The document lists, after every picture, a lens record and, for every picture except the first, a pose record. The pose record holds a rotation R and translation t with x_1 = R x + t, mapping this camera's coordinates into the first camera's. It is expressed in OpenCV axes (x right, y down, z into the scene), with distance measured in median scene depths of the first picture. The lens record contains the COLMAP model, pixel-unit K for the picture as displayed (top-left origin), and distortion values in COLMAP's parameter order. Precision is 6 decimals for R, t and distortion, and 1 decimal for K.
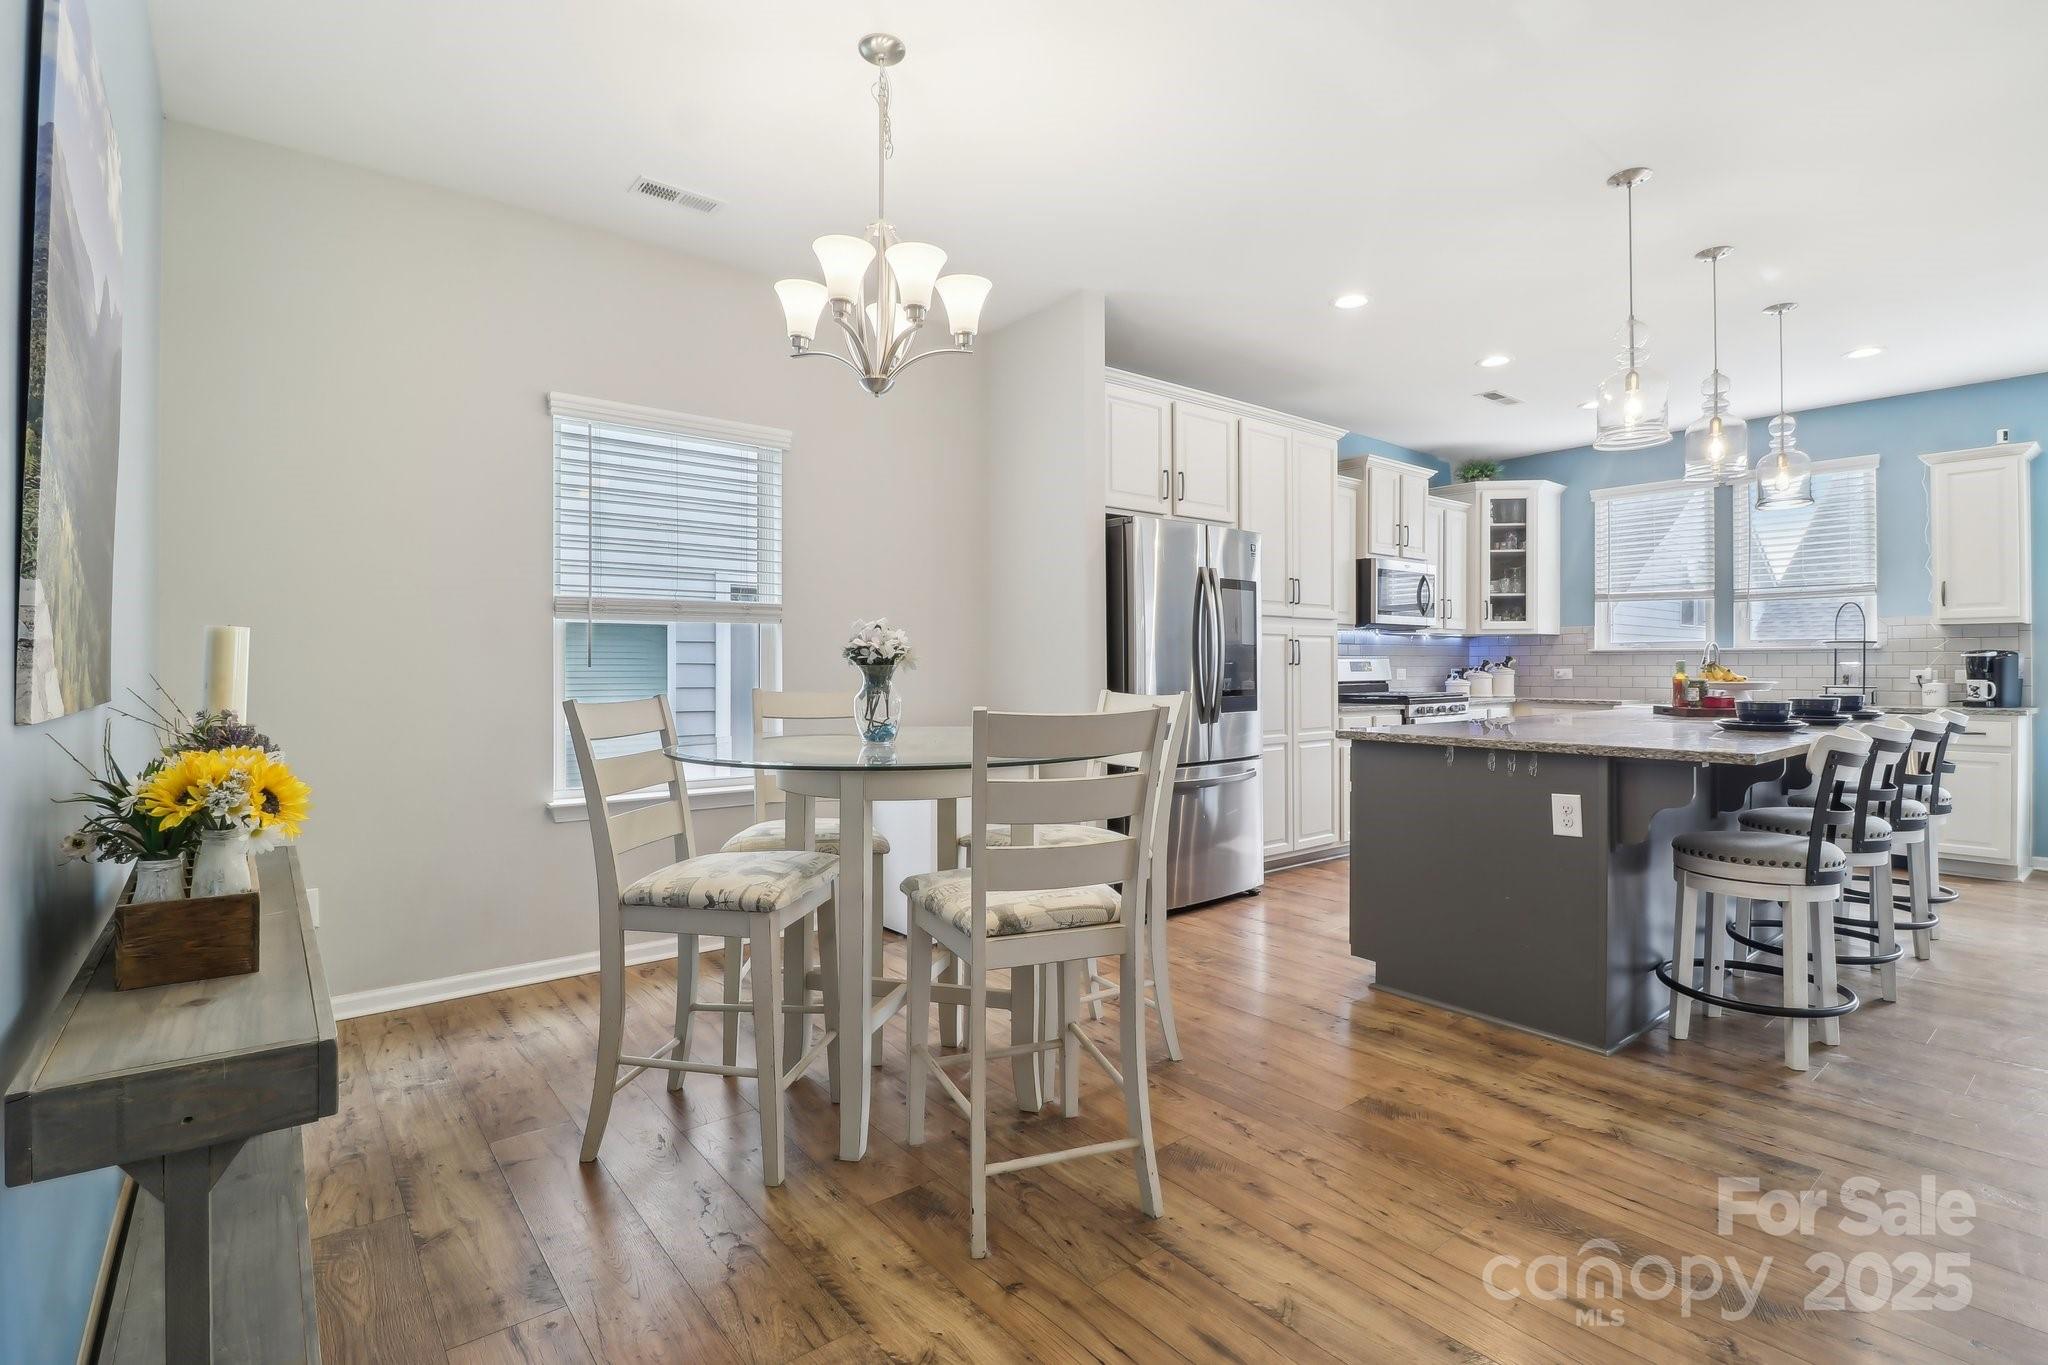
lens RADIAL K [[947.7, 0, 1024.0], [0, 947.7, 682.5], [0, 0, 1]] dist [0.003735, 0.000365]
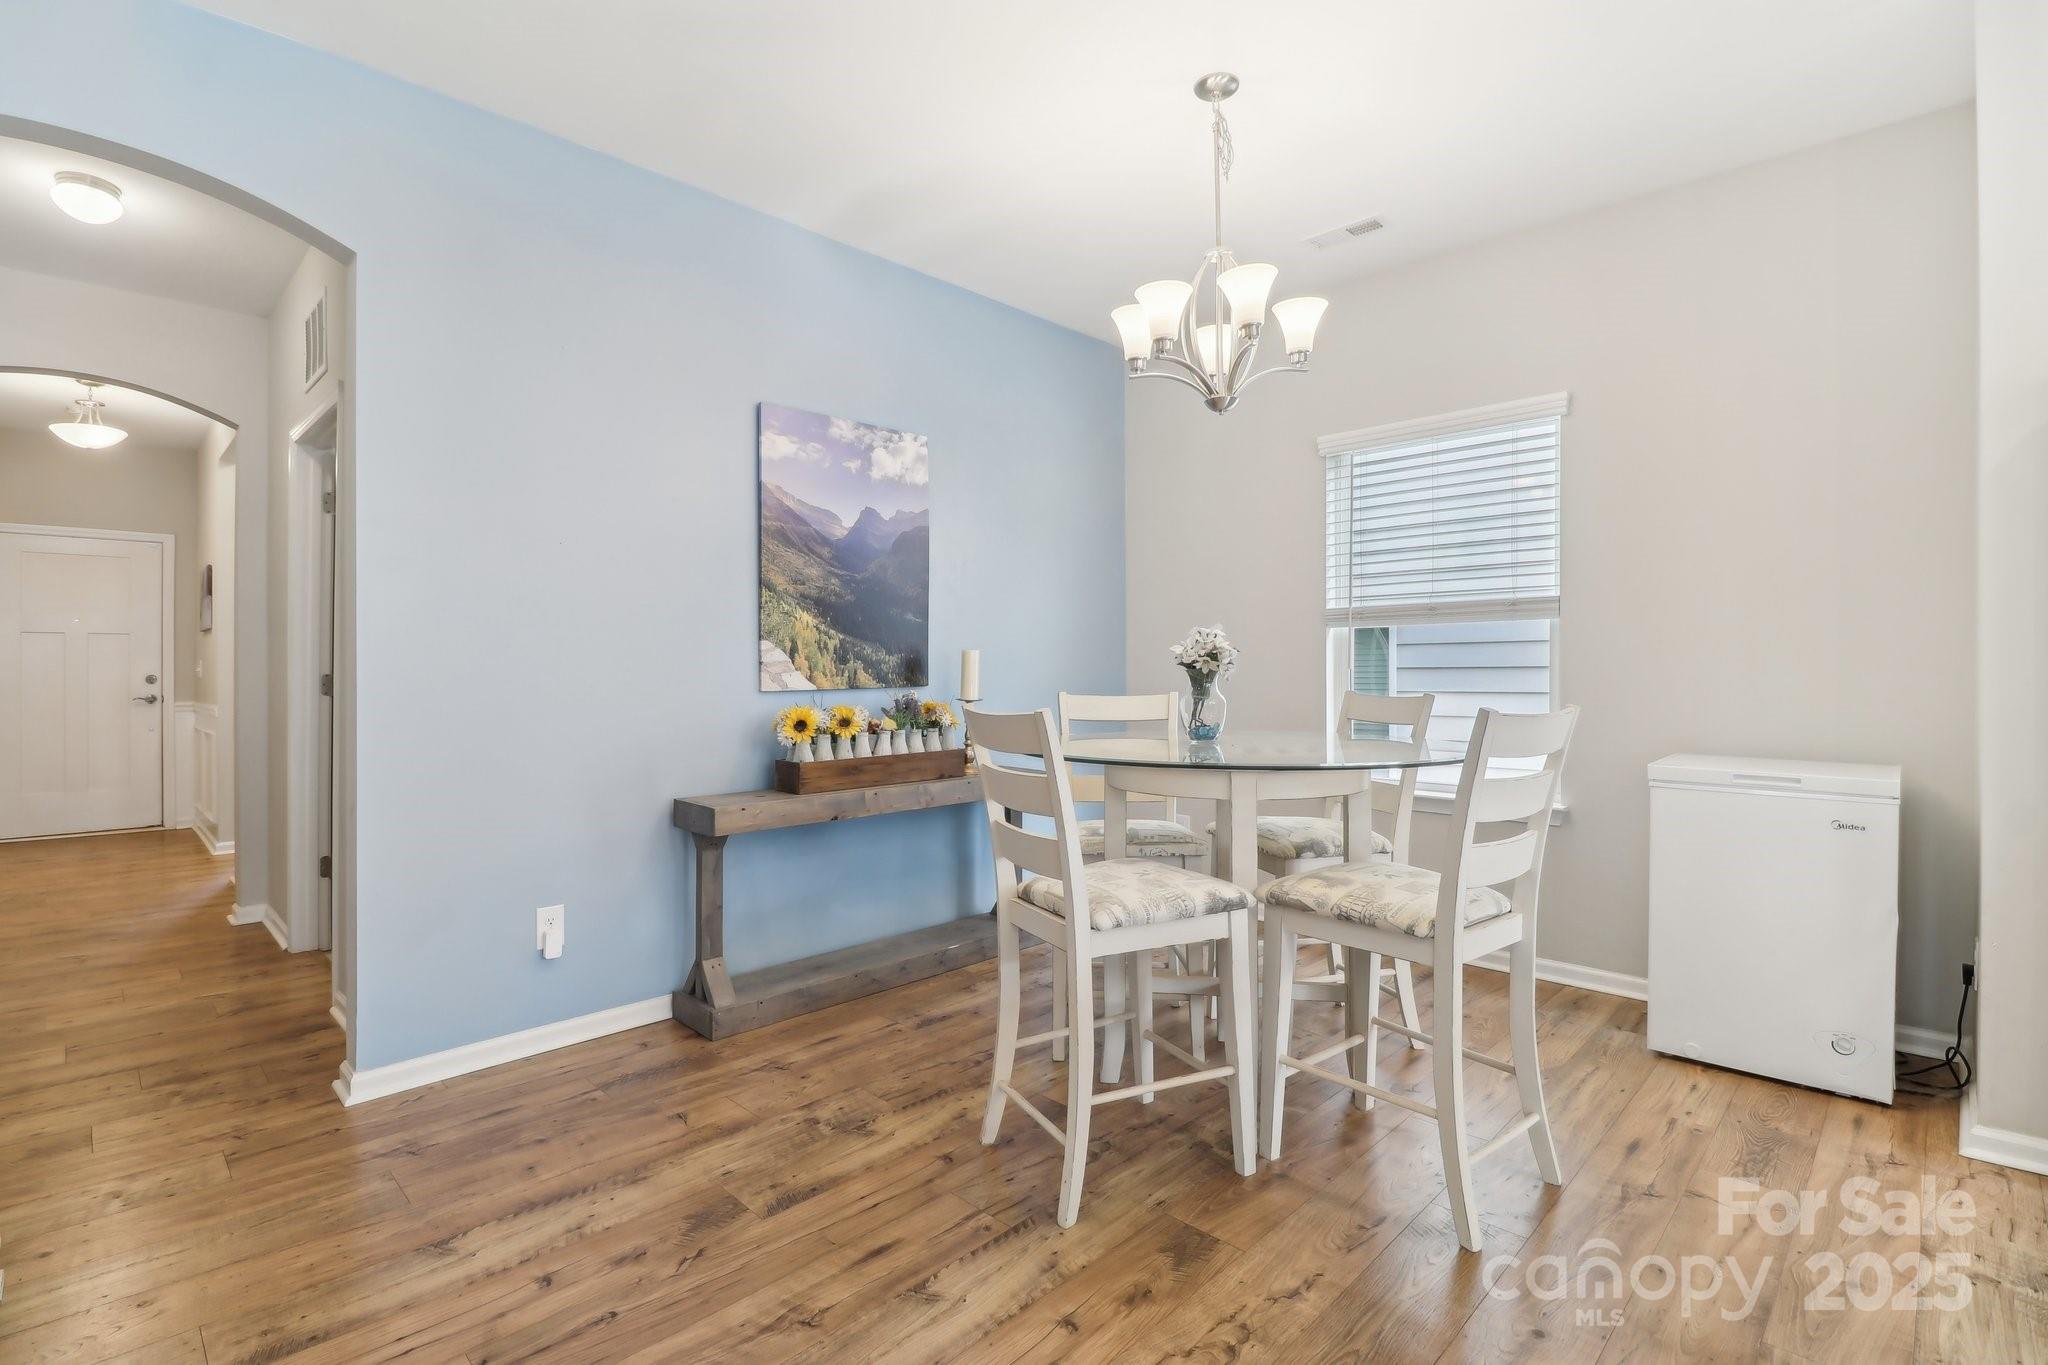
lens RADIAL K [[974.3, 0, 1024.0], [0, 974.3, 682.5], [0, 0, 1]] dist [-0.001997, -0.000060]
pose [[0.111118, 0.015268, -0.993690, 0.916759], [-0.016357, 0.999775, 0.013533, -0.013653], [0.993673, 0.014751, 0.111343, 0.676131]]
